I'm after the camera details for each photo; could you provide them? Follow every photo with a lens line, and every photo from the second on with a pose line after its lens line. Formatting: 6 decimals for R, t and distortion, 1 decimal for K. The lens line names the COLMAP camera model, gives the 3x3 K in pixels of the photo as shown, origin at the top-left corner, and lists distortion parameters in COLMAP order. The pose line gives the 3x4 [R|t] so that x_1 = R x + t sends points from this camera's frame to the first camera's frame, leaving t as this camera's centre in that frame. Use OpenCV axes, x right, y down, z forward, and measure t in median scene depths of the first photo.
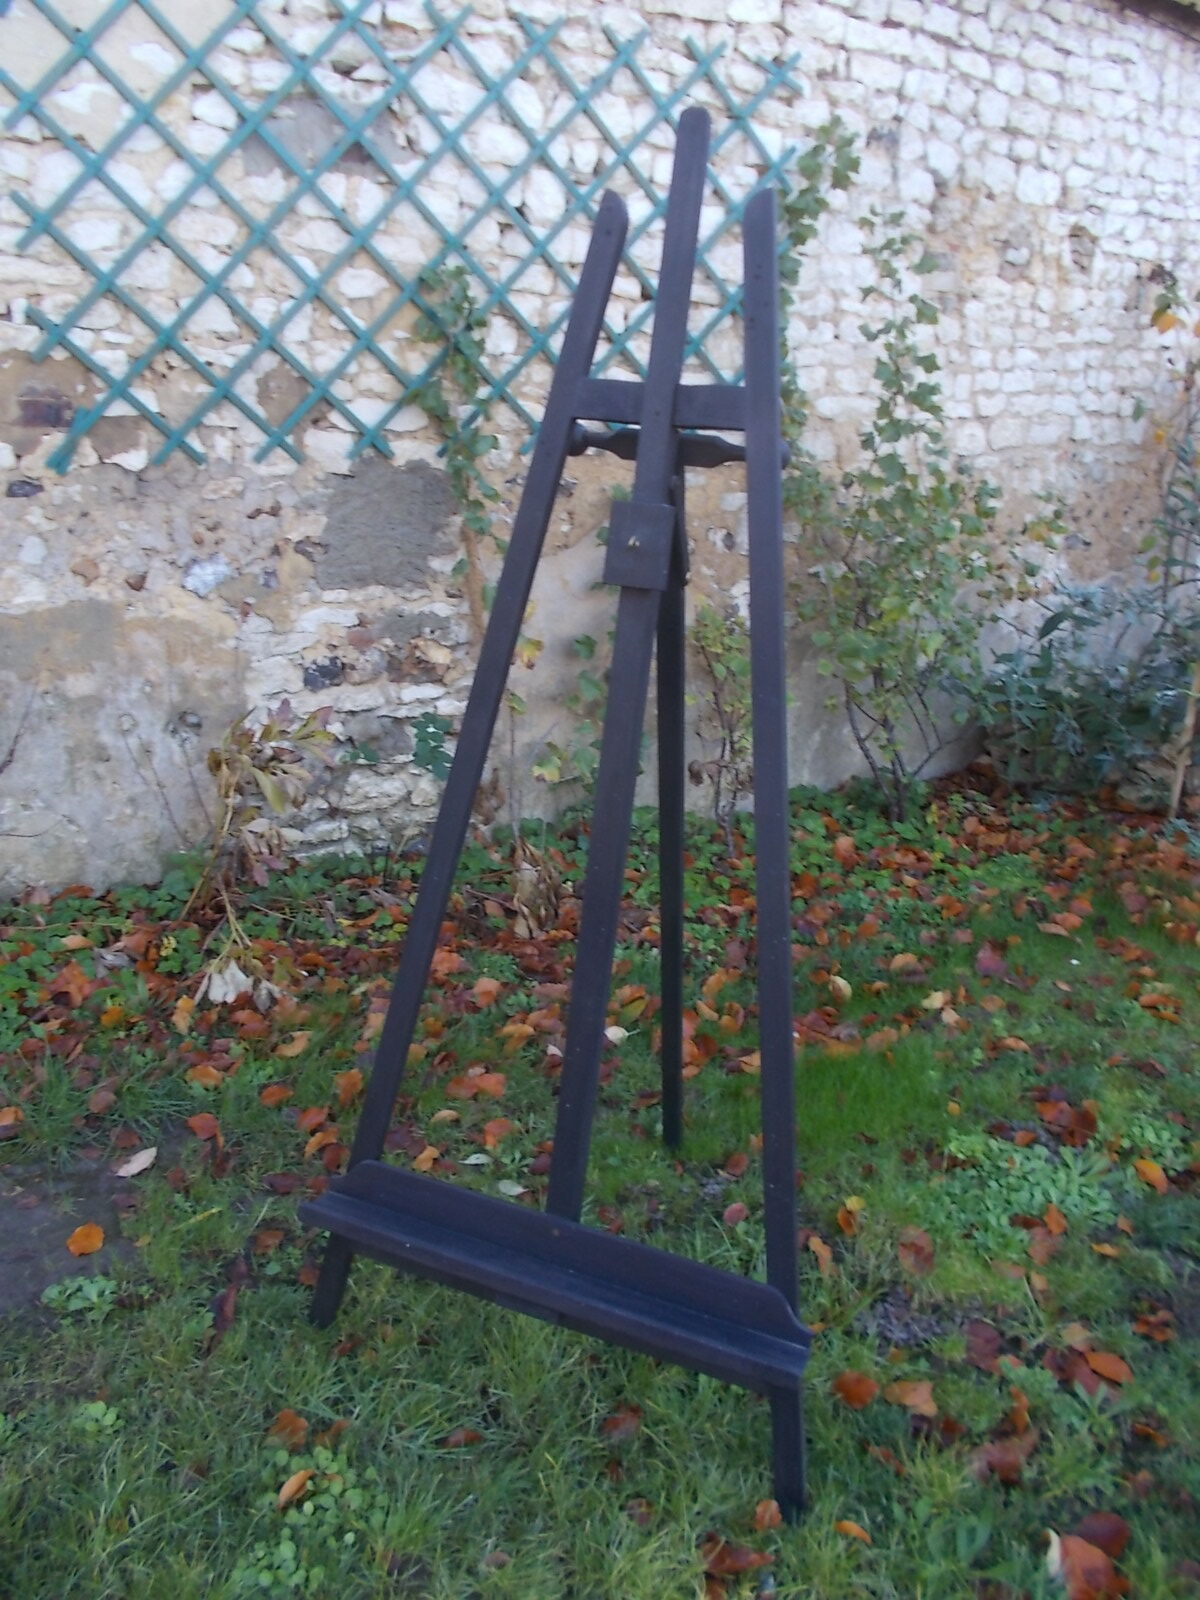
lens RADIAL K [[1225.0, 0, 611.9], [0, 1225.0, 793.1], [0, 0, 1]] dist [0.015404, -0.016334]
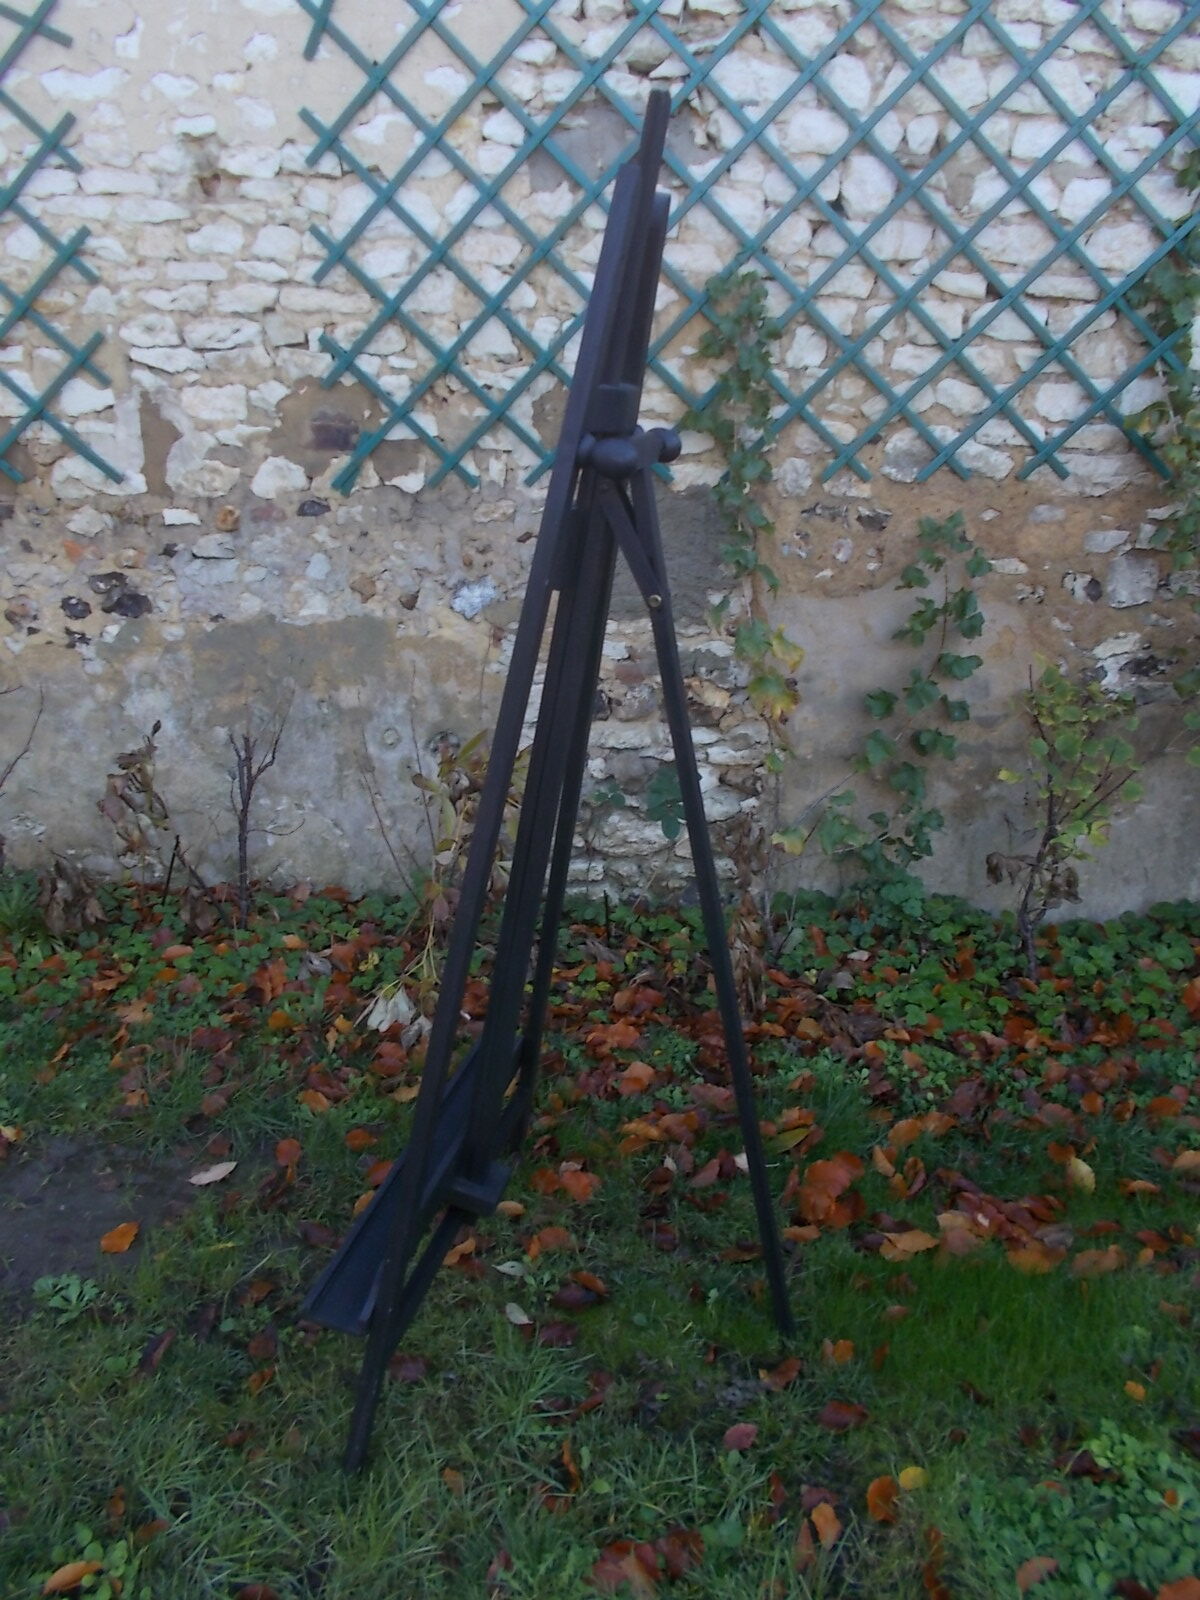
lens RADIAL K [[1225.0, 0, 610.5], [0, 1225.0, 797.8], [0, 0, 1]] dist [0.015404, -0.016334]
pose [[0.889176, 0.123960, -0.440454, 0.232530], [-0.132706, 0.991094, 0.011026, -0.044190], [0.437899, 0.048647, 0.897707, 0.169227]]
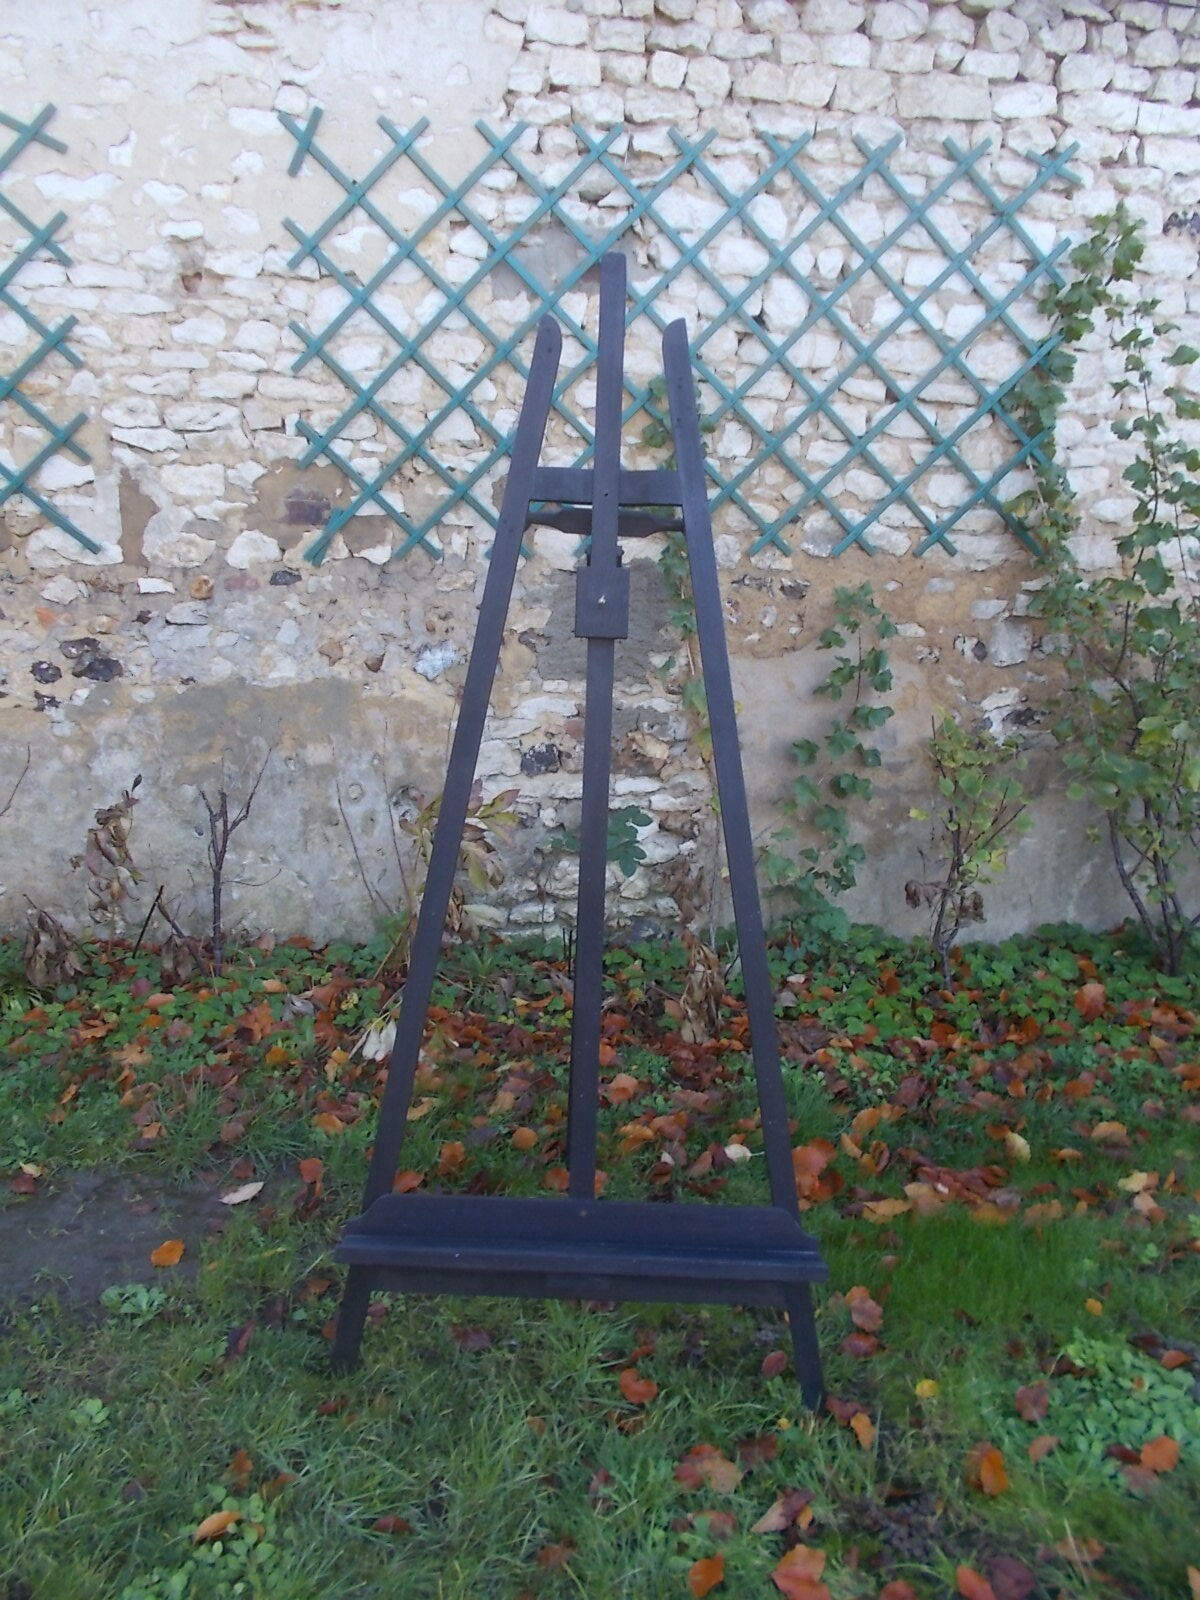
lens RADIAL K [[1225.0, 0, 609.6], [0, 1225.0, 802.2], [0, 0, 1]] dist [0.015404, -0.016334]
pose [[0.943092, 0.076204, -0.323683, 0.175393], [-0.103694, 0.992246, -0.068522, 0.003261], [0.315951, 0.098186, 0.943681, 0.047674]]
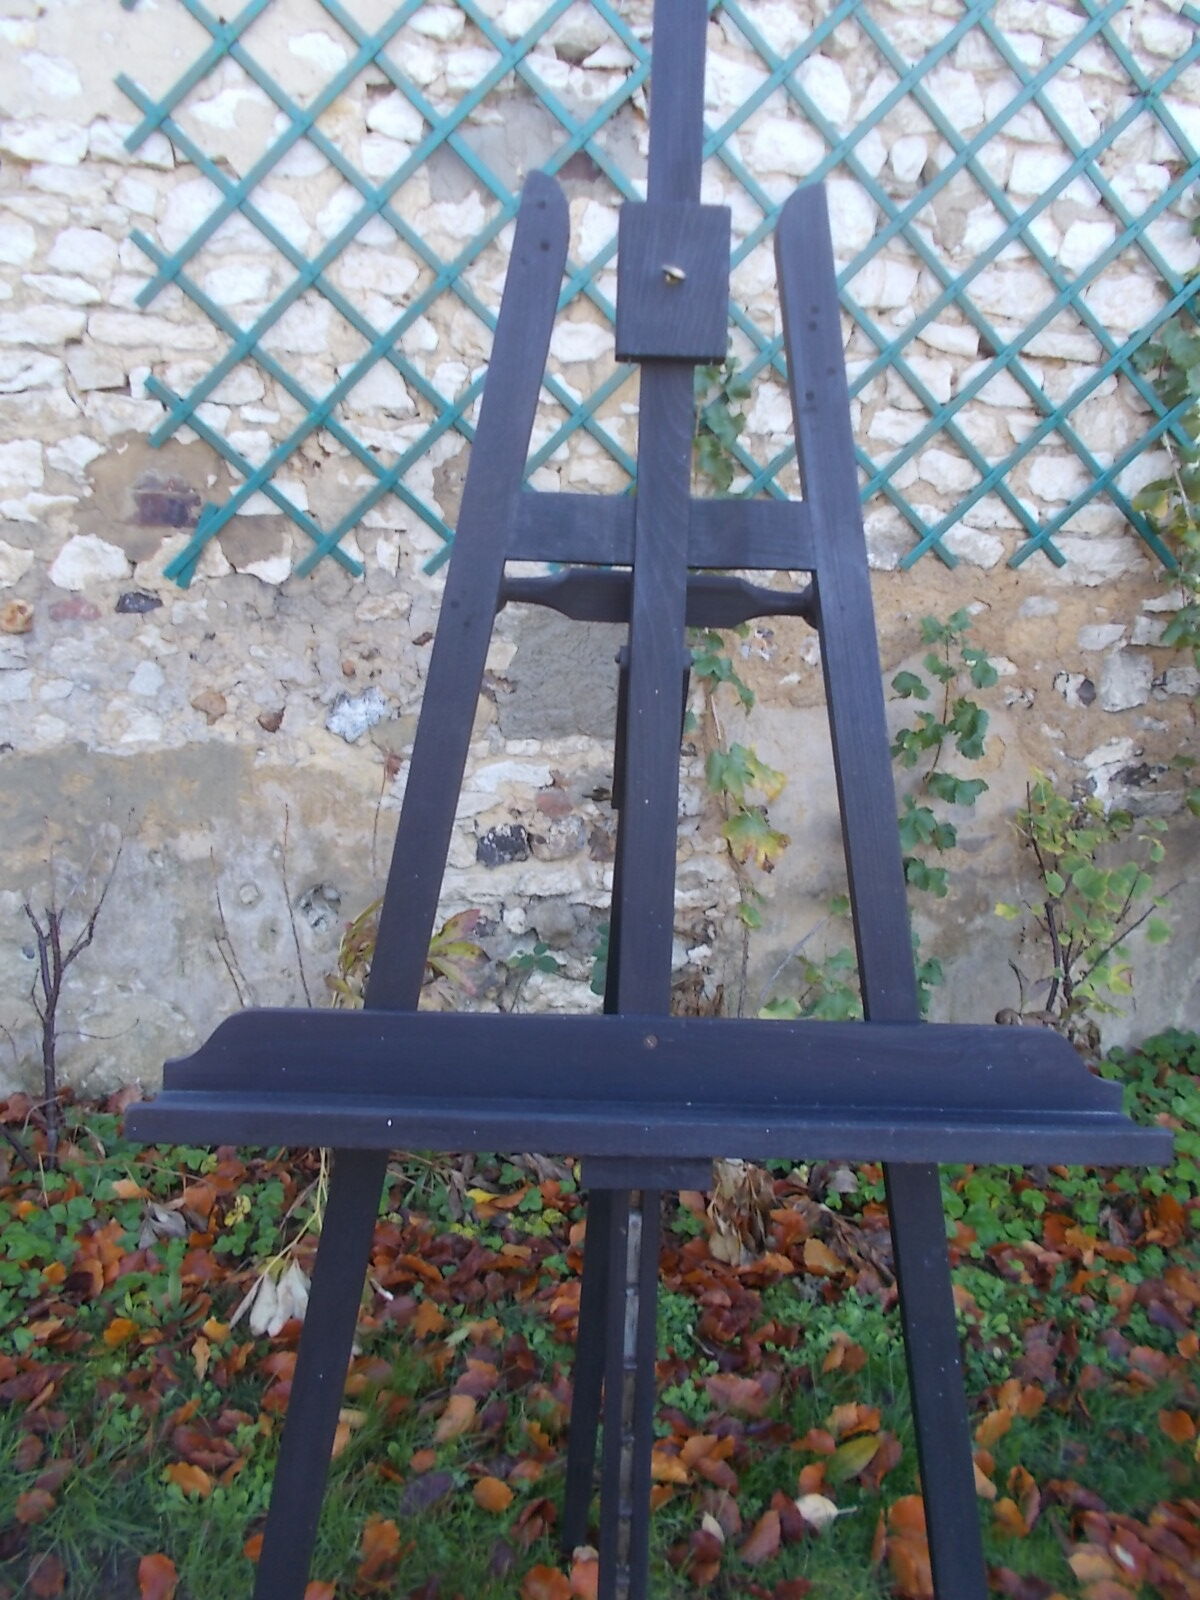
lens RADIAL K [[1225.0, 0, 609.7], [0, 1225.0, 798.3], [0, 0, 1]] dist [0.015404, -0.016334]
pose [[0.957055, 0.080738, -0.278438, 0.042732], [-0.094742, 0.994807, -0.037189, -0.115628], [0.273990, 0.061971, 0.959734, 0.313786]]
